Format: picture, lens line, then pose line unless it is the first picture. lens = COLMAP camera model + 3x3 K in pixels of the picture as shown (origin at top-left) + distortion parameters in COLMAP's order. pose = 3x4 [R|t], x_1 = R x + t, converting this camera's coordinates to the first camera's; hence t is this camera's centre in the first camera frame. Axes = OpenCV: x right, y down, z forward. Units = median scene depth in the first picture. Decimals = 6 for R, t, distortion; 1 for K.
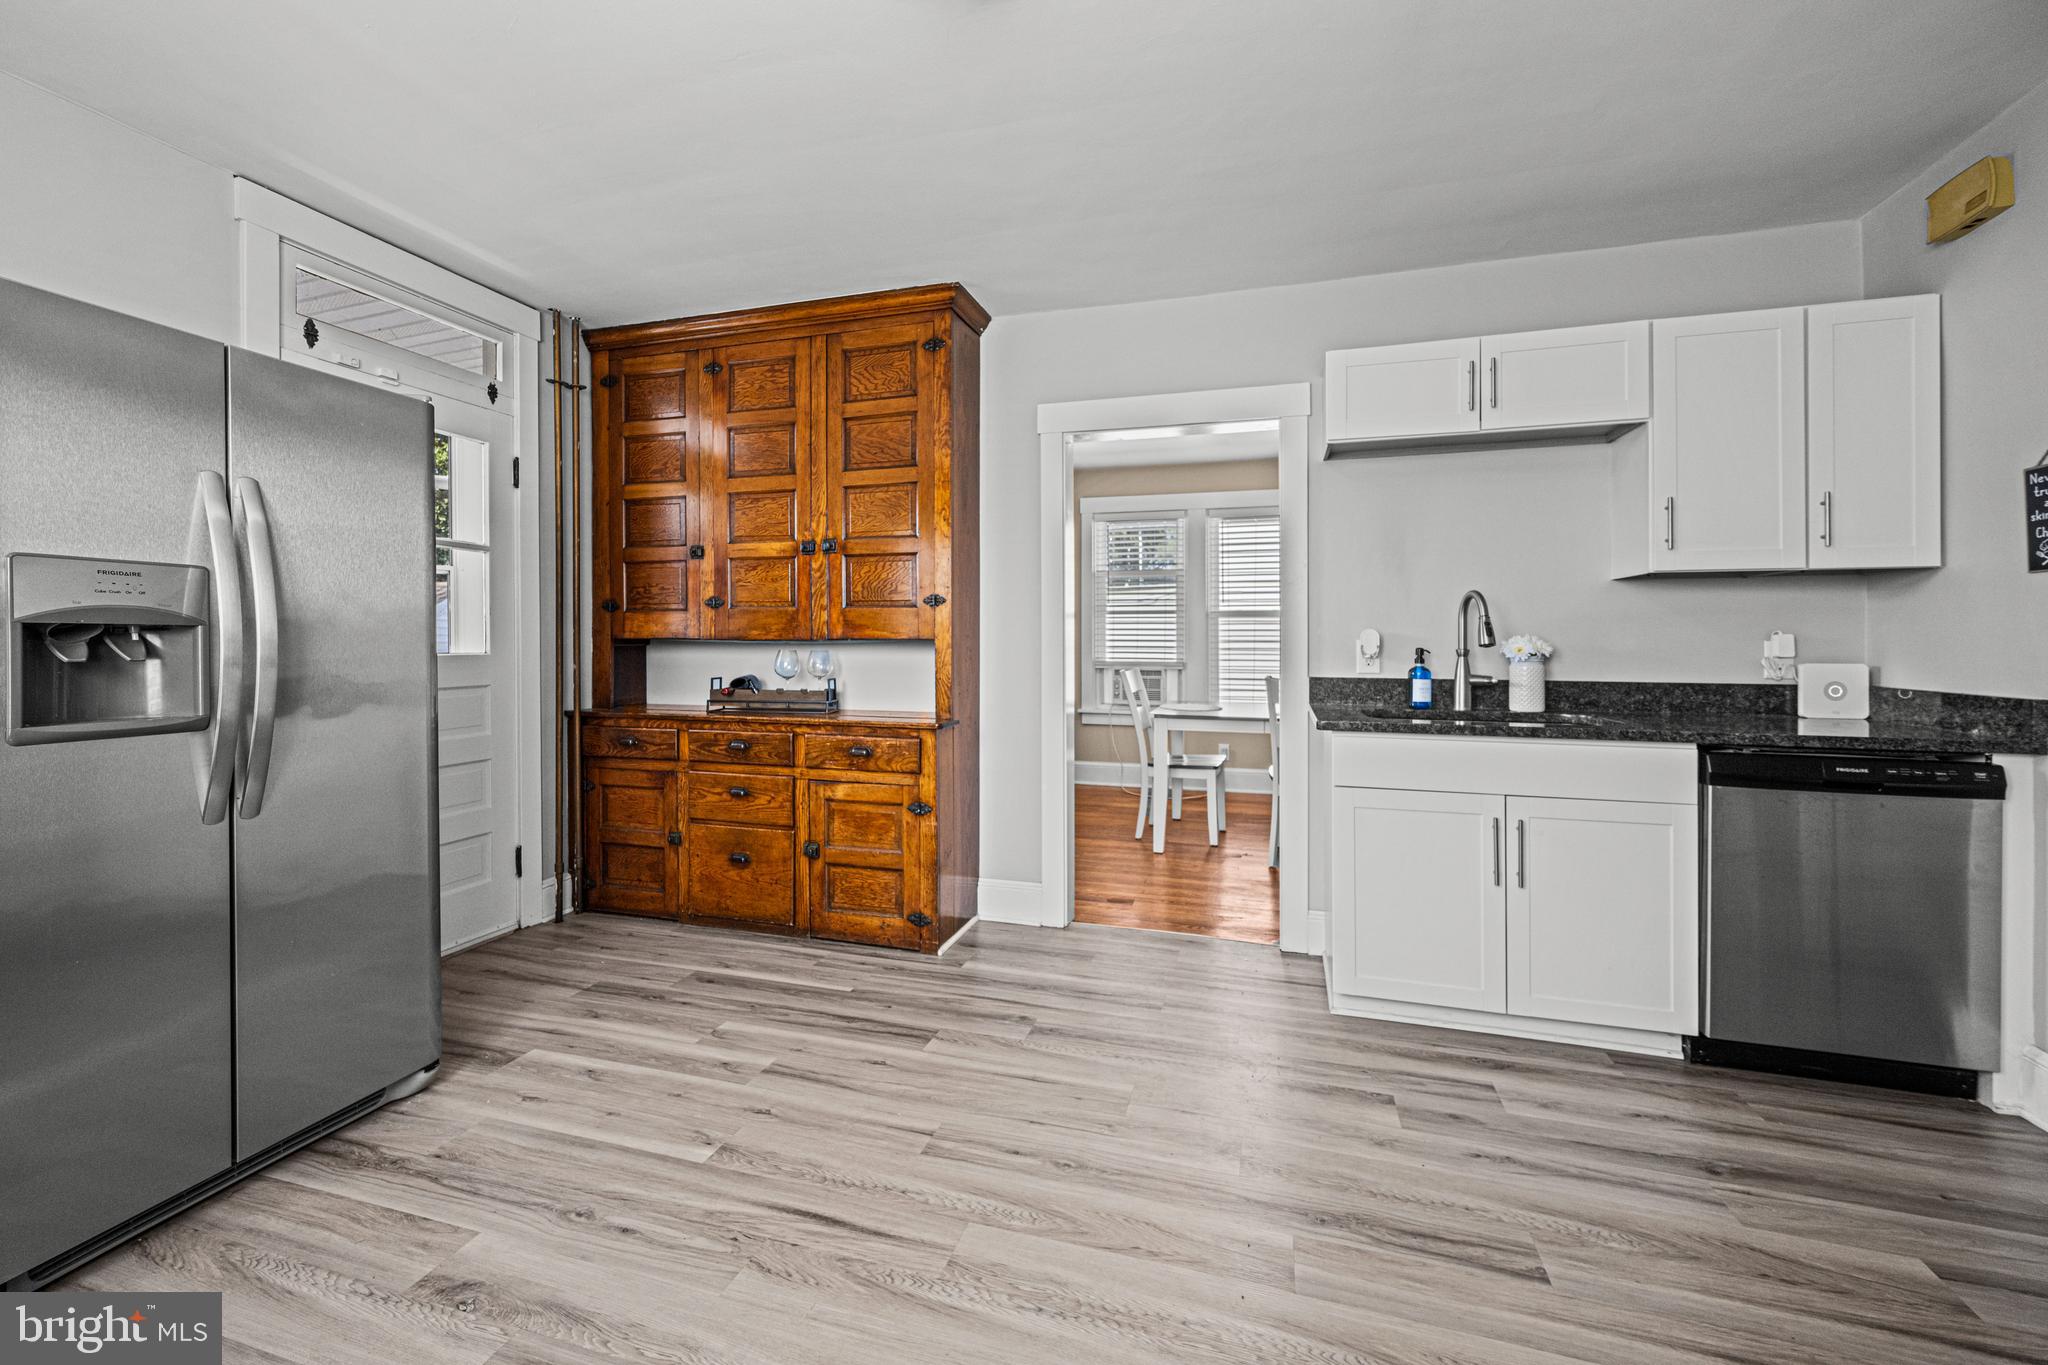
lens RADIAL K [[836.3, 0, 1035.5], [0, 836.3, 641.3], [0, 0, 1]] dist [0.004843, -0.002052]
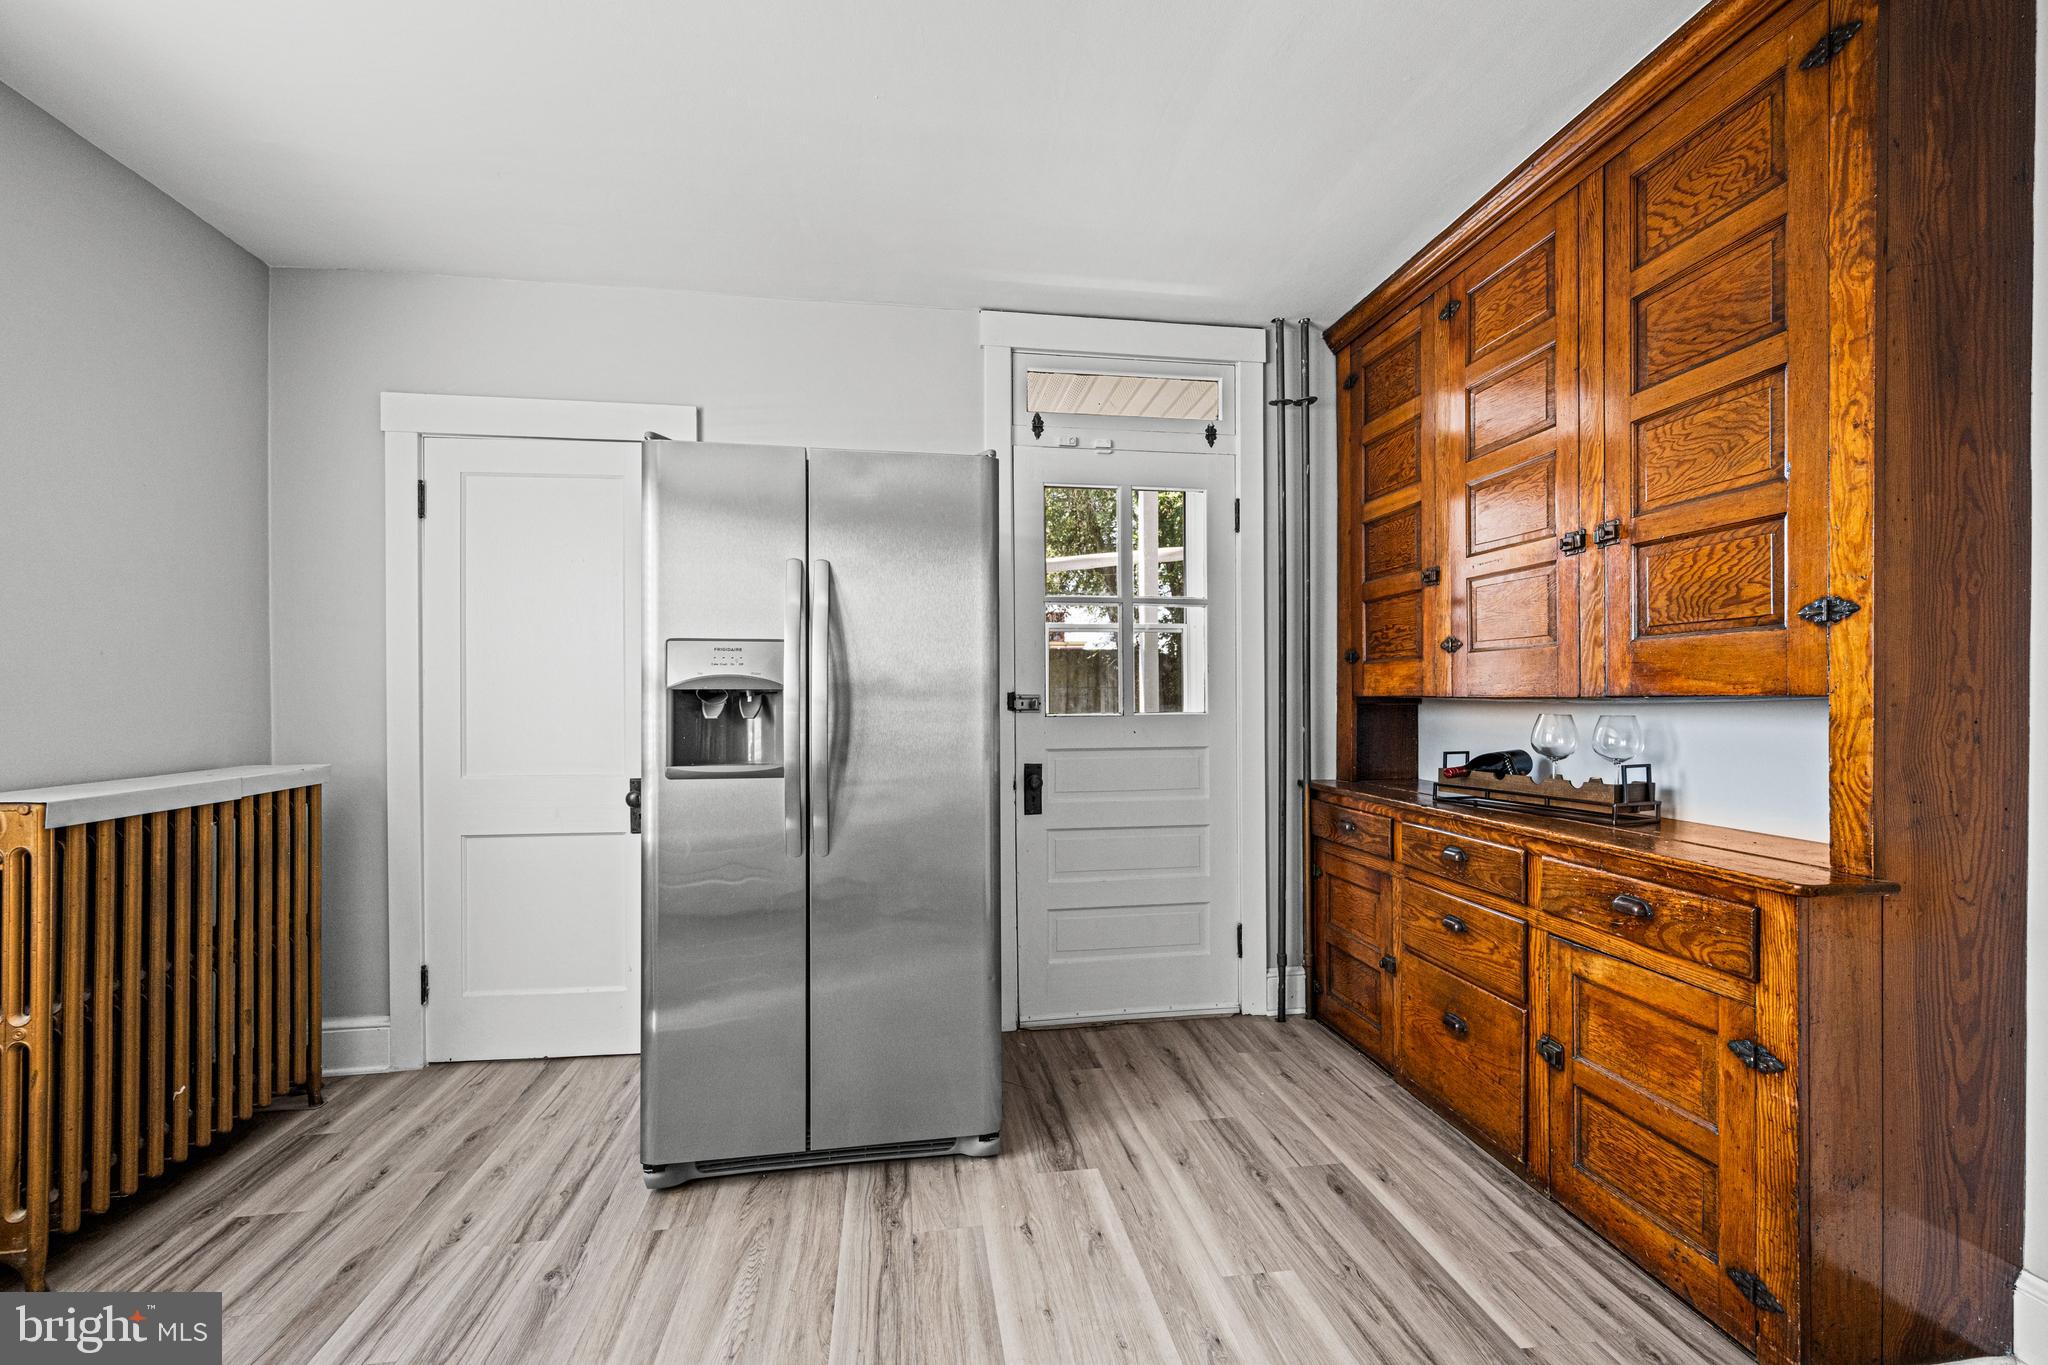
lens RADIAL K [[836.3, 0, 1009.5], [0, 836.3, 705.9], [0, 0, 1]] dist [0.004843, -0.002052]
pose [[0.411680, 0.006407, -0.911306, 0.134828], [0.003462, 0.999957, 0.008594, -0.002816], [0.911322, -0.006694, 0.411640, 0.483631]]
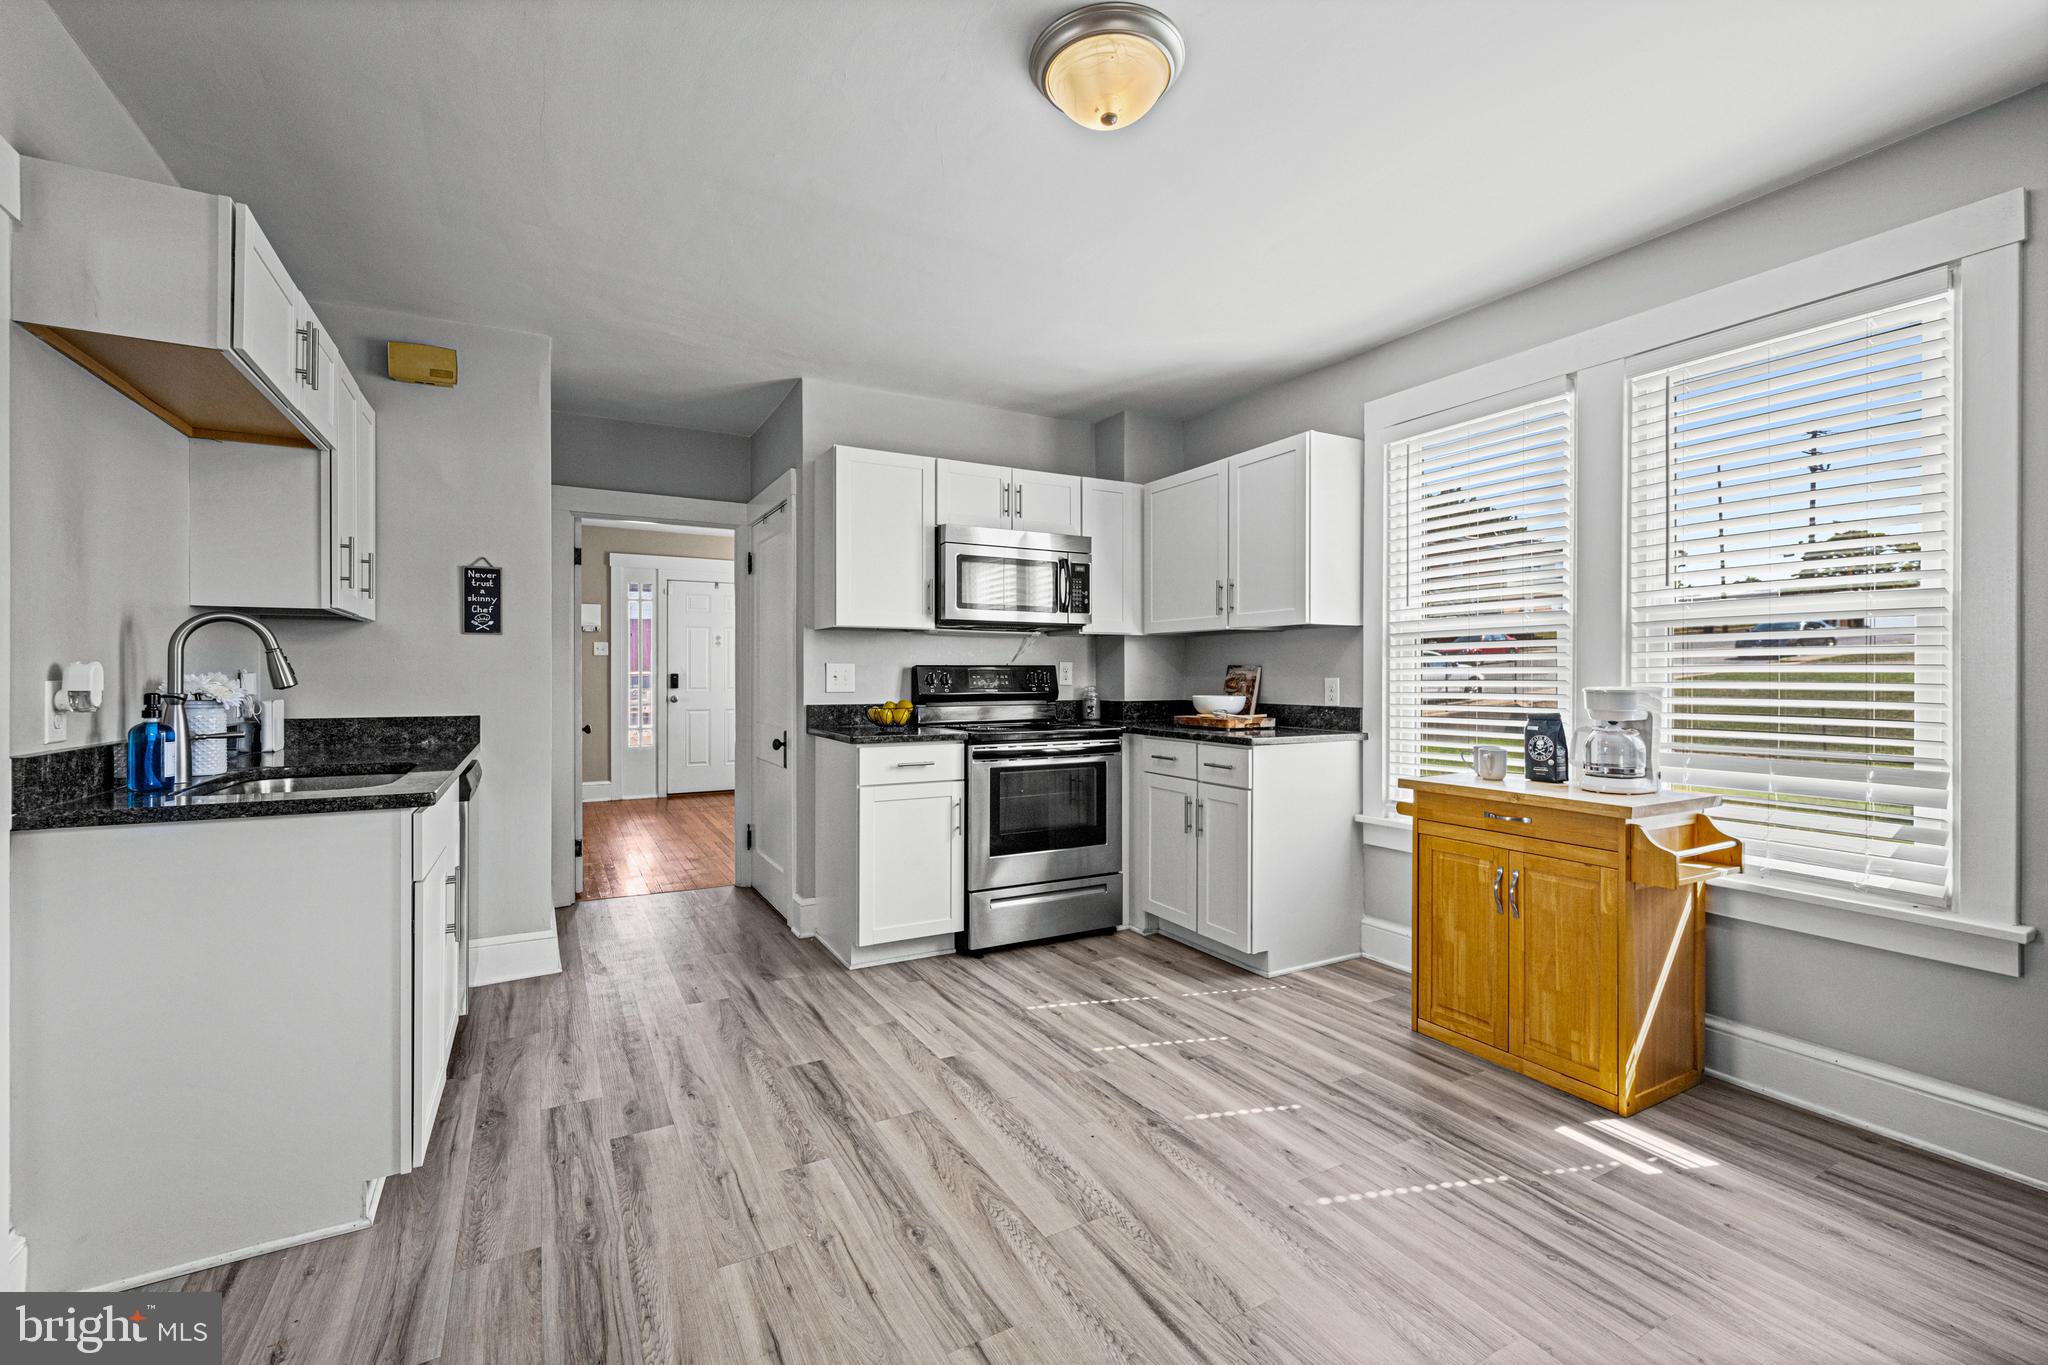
lens RADIAL K [[880.2, 0, 999.1], [0, 880.2, 692.2], [0, 0, 1]] dist [0.001337, -0.000336]
pose [[-0.693370, -0.012264, 0.720477, -0.496696], [0.004265, 0.999768, 0.021123, -0.003761], [-0.720569, 0.017719, -0.693157, 1.084133]]
